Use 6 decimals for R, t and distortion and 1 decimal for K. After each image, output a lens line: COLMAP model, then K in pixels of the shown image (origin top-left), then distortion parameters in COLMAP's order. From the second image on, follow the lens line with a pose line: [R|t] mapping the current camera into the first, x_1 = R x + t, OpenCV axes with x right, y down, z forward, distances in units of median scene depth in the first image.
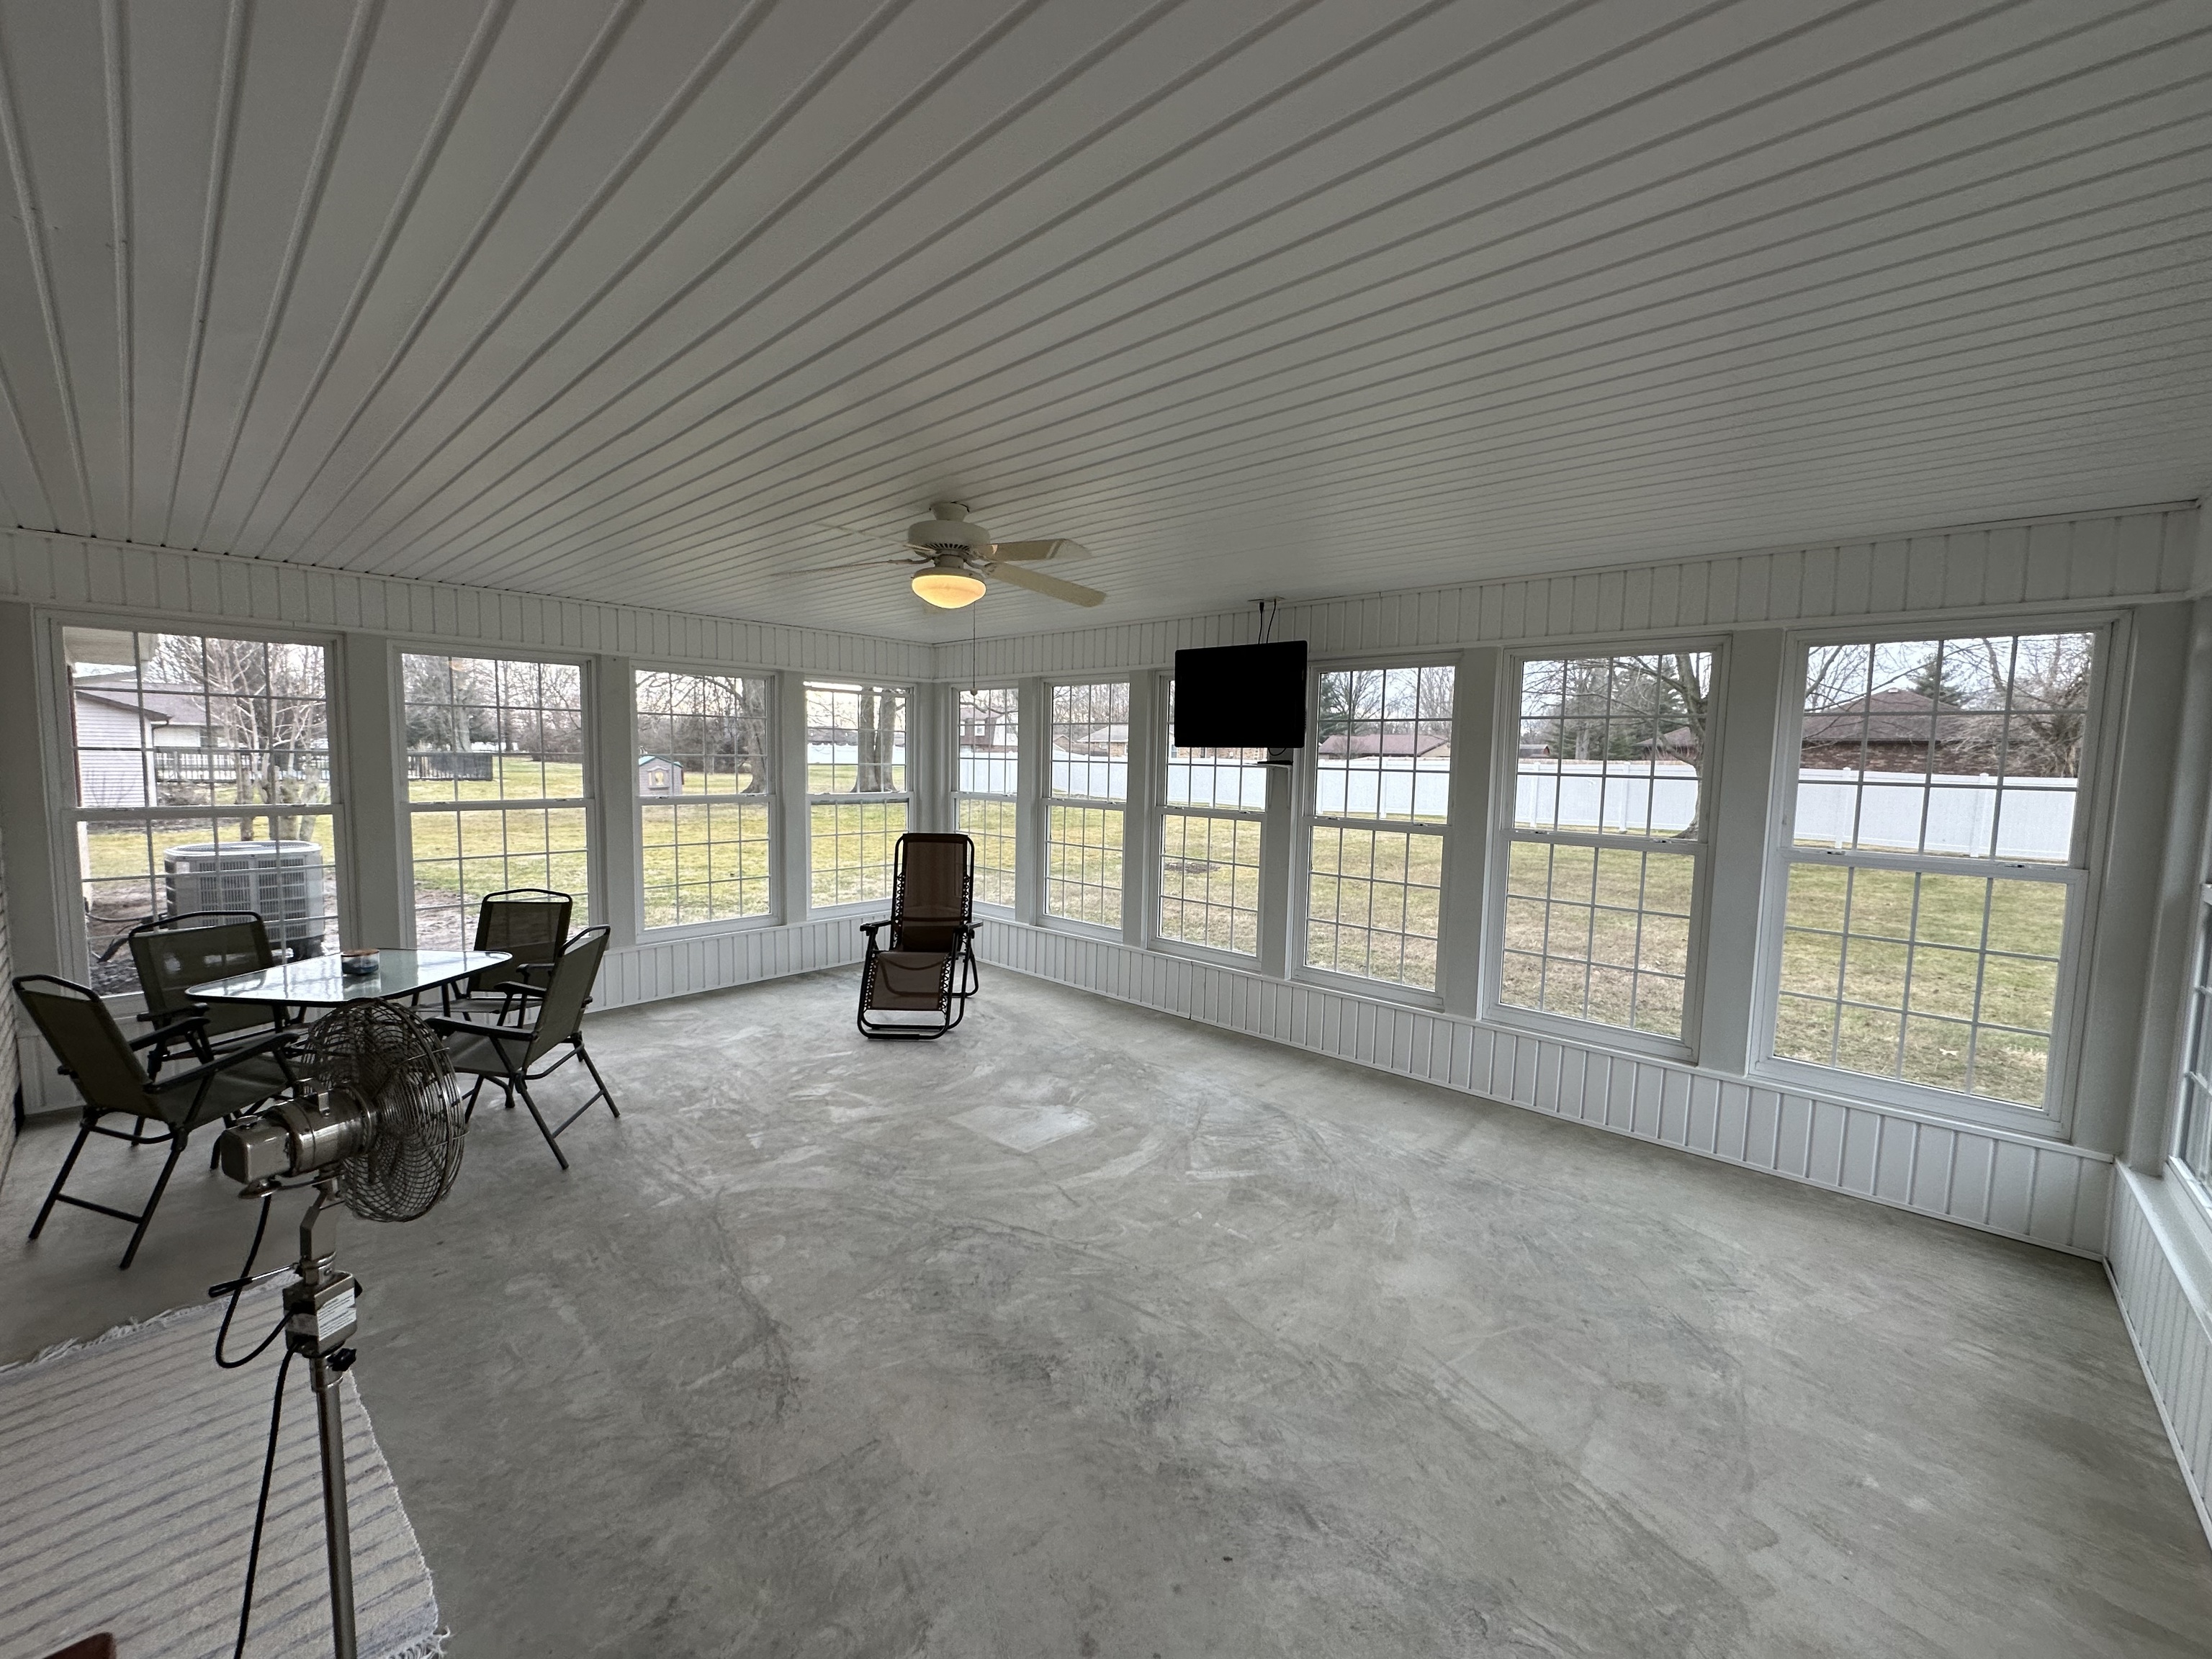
lens RADIAL K [[876.4, 0, 1110.4], [0, 876.4, 826.0], [0, 0, 1]] dist [-0.000498, -0.000079]
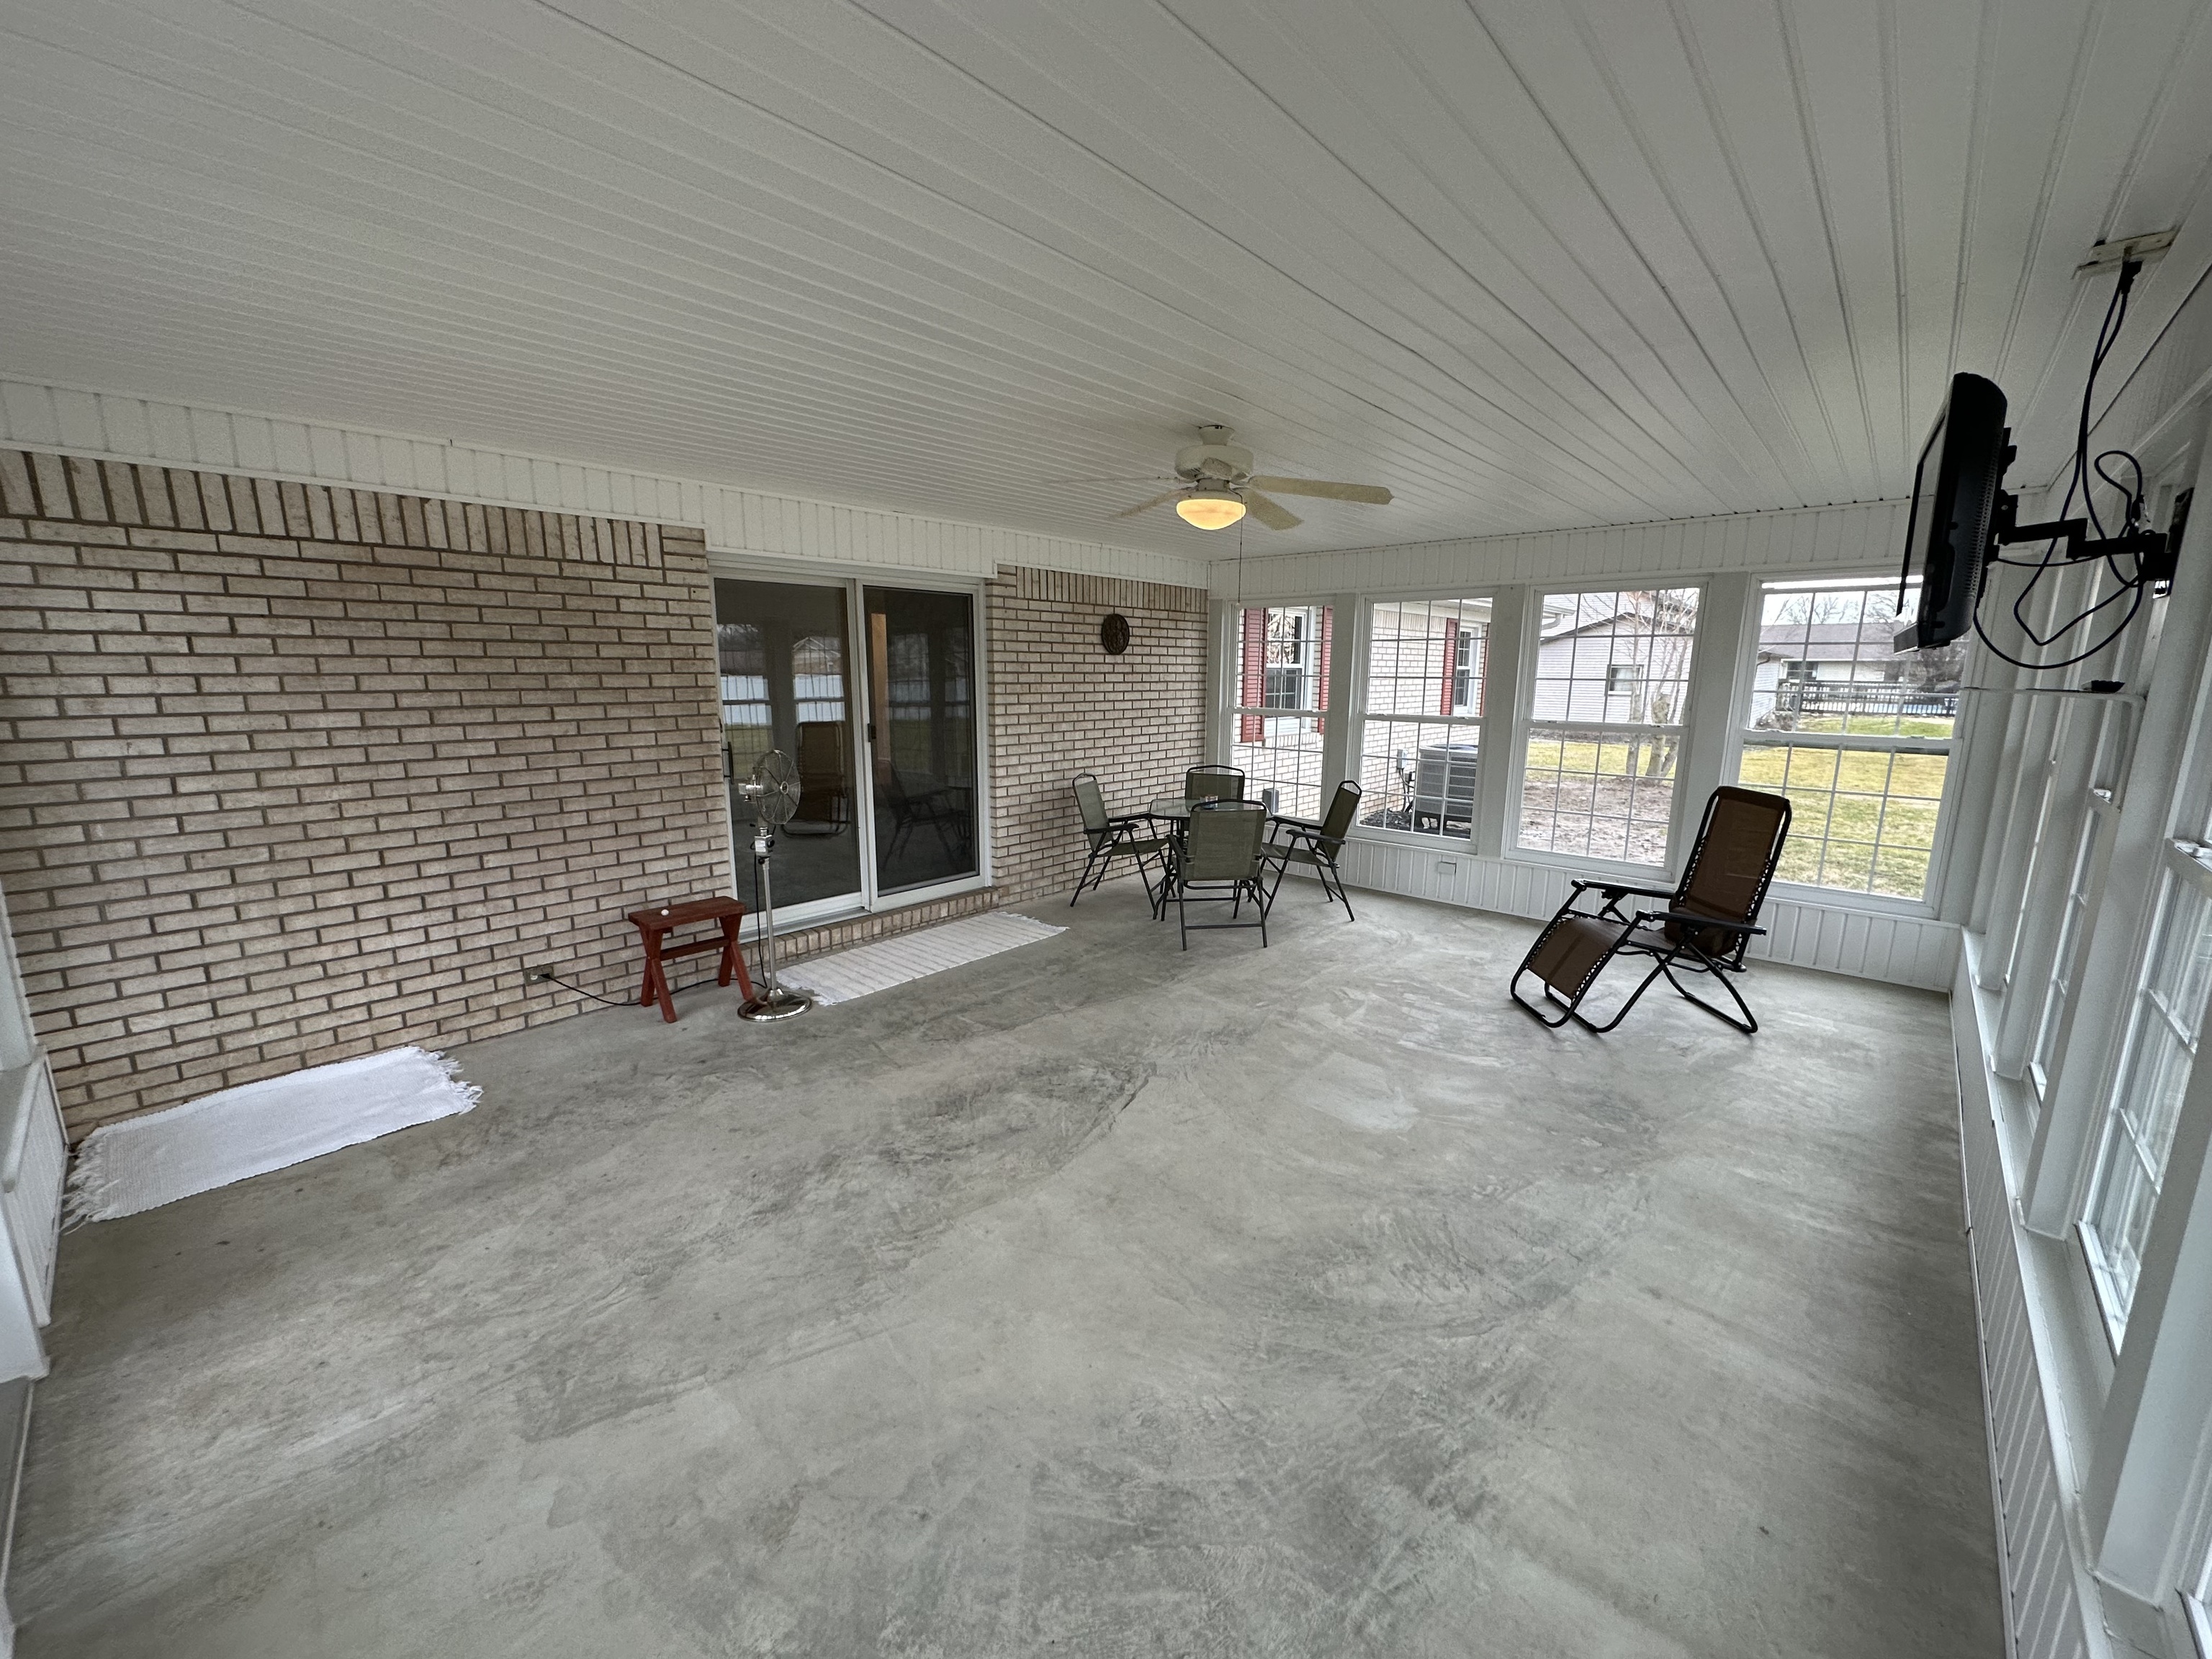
lens RADIAL K [[876.4, 0, 1110.4], [0, 876.4, 826.0], [0, 0, 1]] dist [-0.000498, -0.000079]
pose [[0.001199, 0.160585, -0.987021, 0.684028], [-0.086595, 0.983331, 0.159880, -0.043694], [0.996243, 0.085279, 0.015085, 0.666376]]
